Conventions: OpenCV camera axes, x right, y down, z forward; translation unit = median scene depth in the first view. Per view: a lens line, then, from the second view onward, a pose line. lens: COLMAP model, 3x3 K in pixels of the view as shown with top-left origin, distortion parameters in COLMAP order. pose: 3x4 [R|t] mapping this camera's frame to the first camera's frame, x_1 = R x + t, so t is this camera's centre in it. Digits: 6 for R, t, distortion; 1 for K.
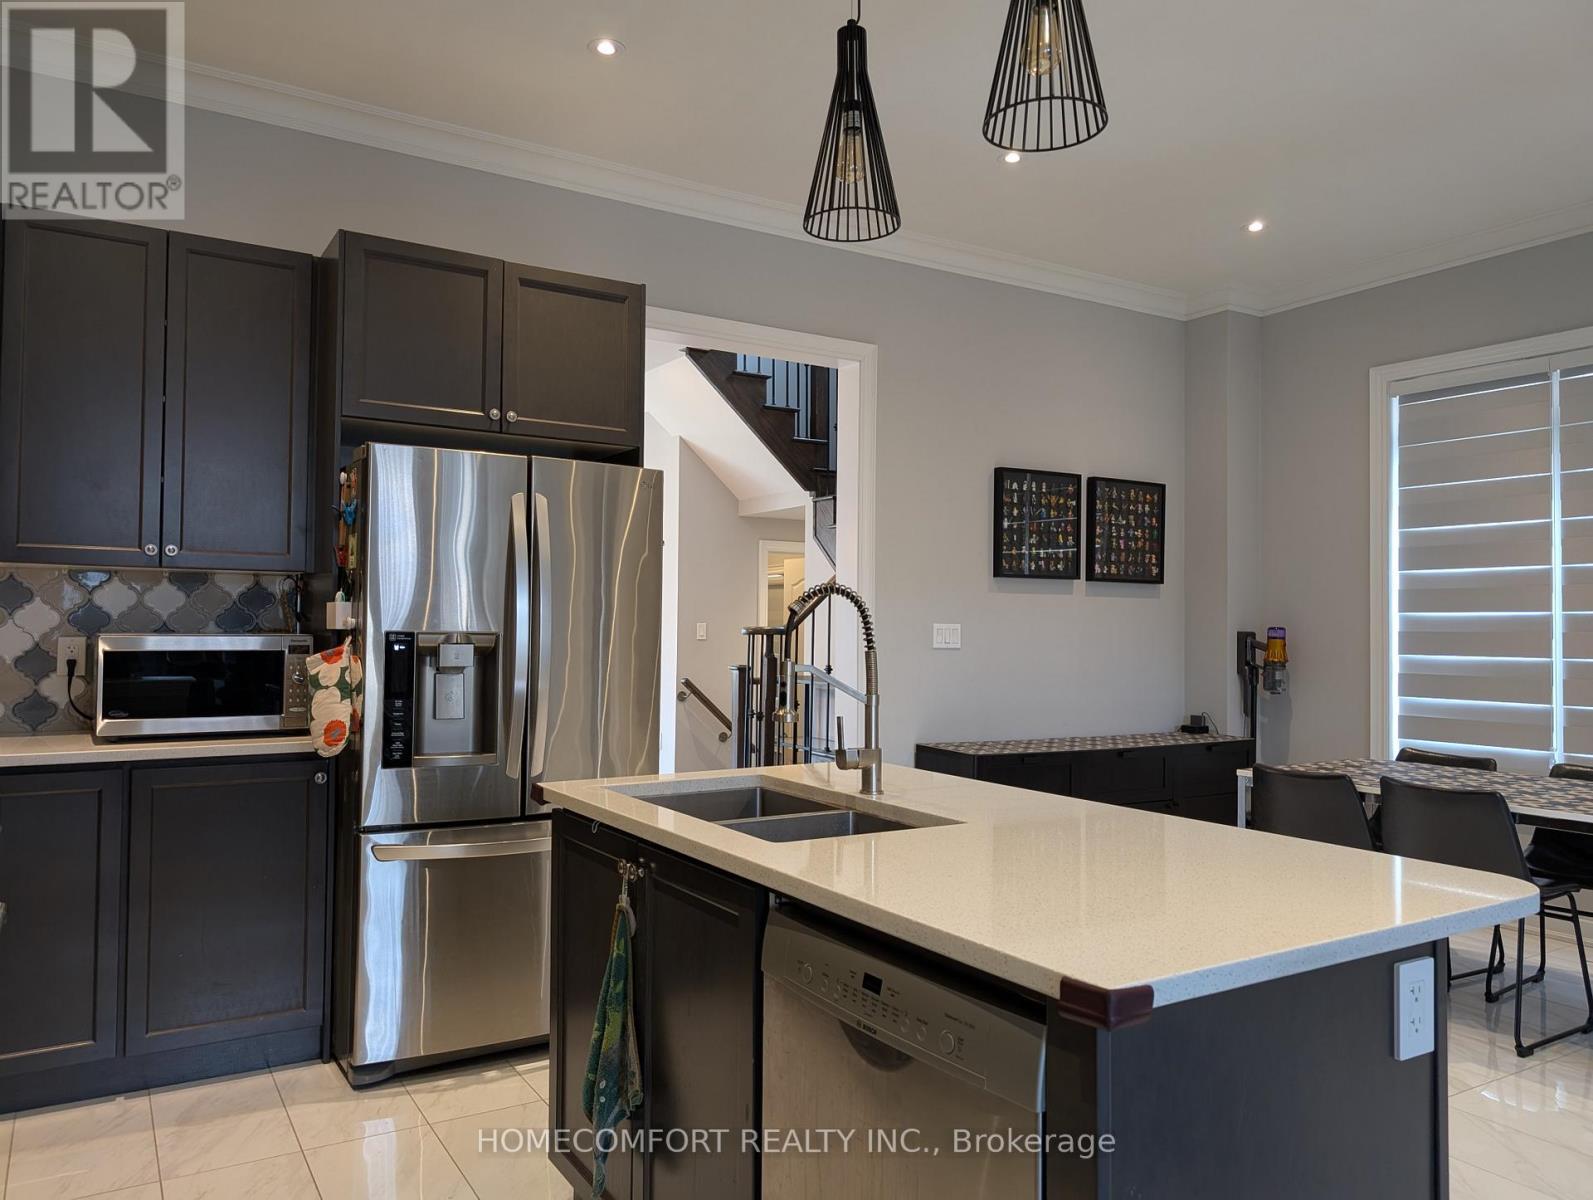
lens RADIAL K [[1148.6, 0, 779.6], [0, 1148.6, 601.8], [0, 0, 1]] dist [0.015471, -0.003257]
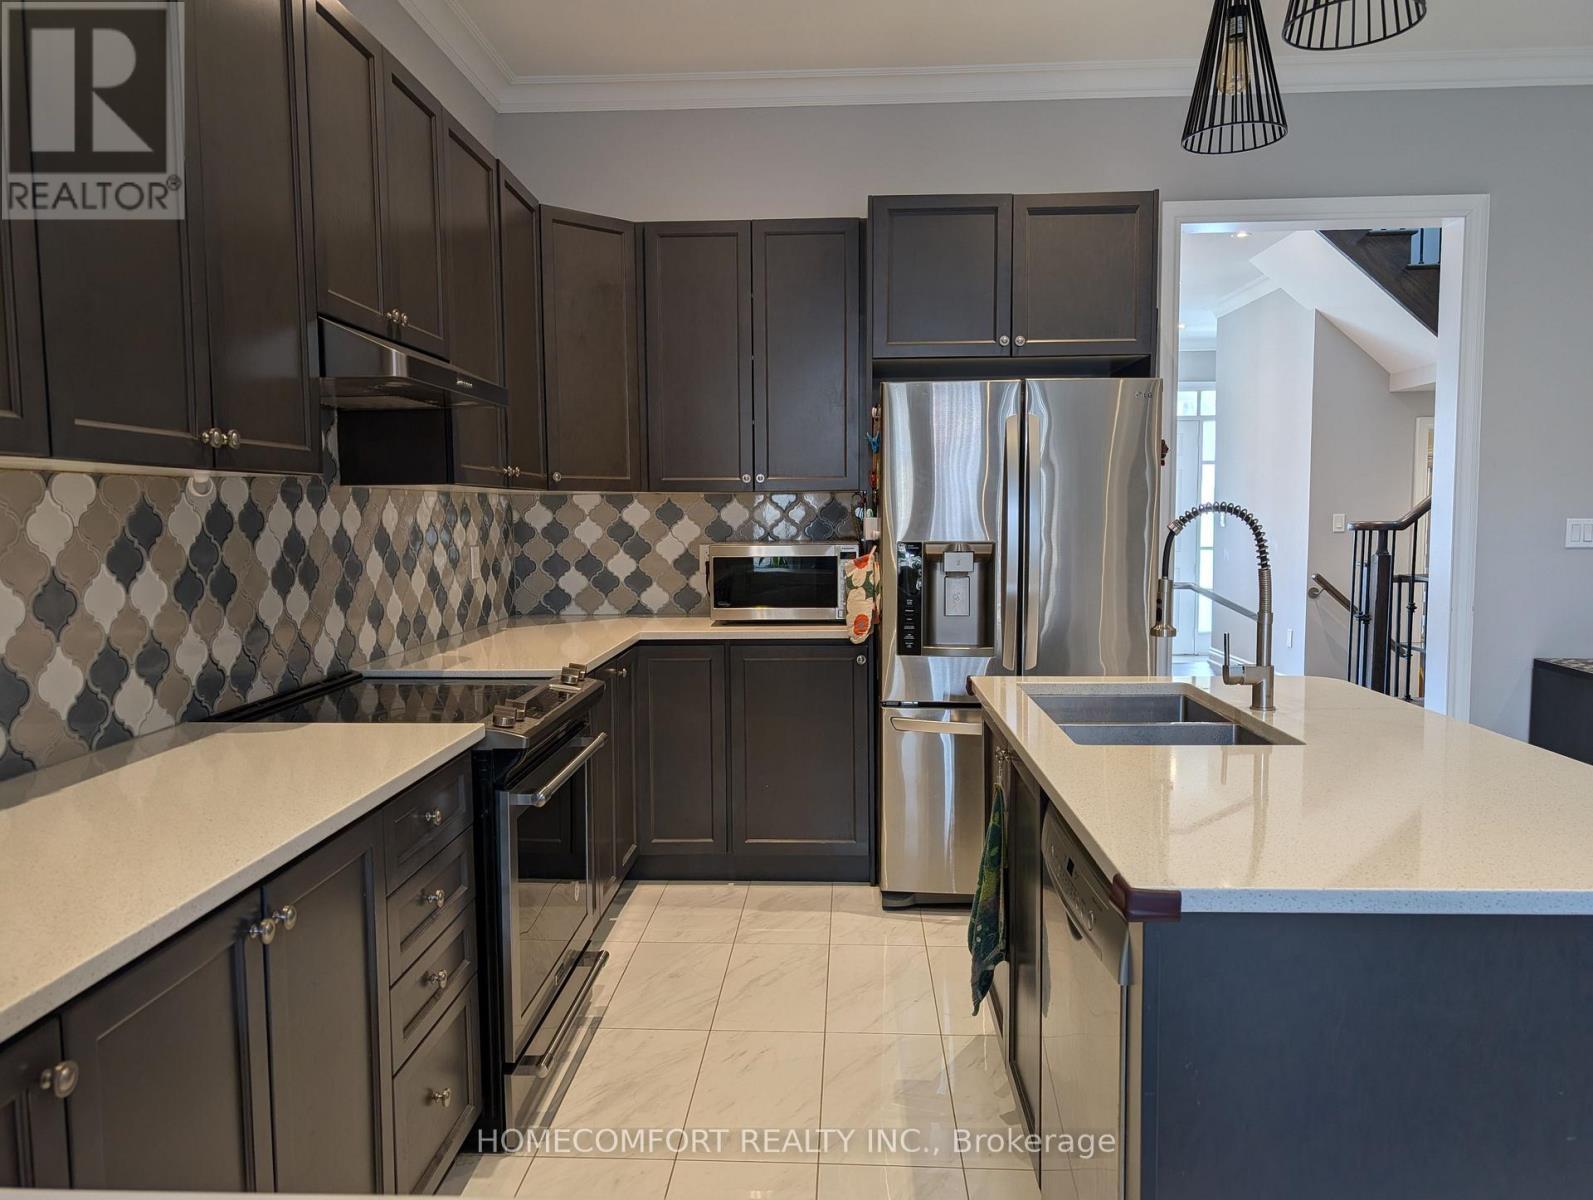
lens RADIAL K [[1139.4, 0, 794.3], [0, 1139.4, 604.5], [0, 0, 1]] dist [0.104863, -0.155774]
pose [[0.831686, 0.029472, -0.554463, 0.216010], [0.027989, 0.995095, 0.094877, -0.024028], [0.554540, -0.094426, 0.826782, -0.045318]]
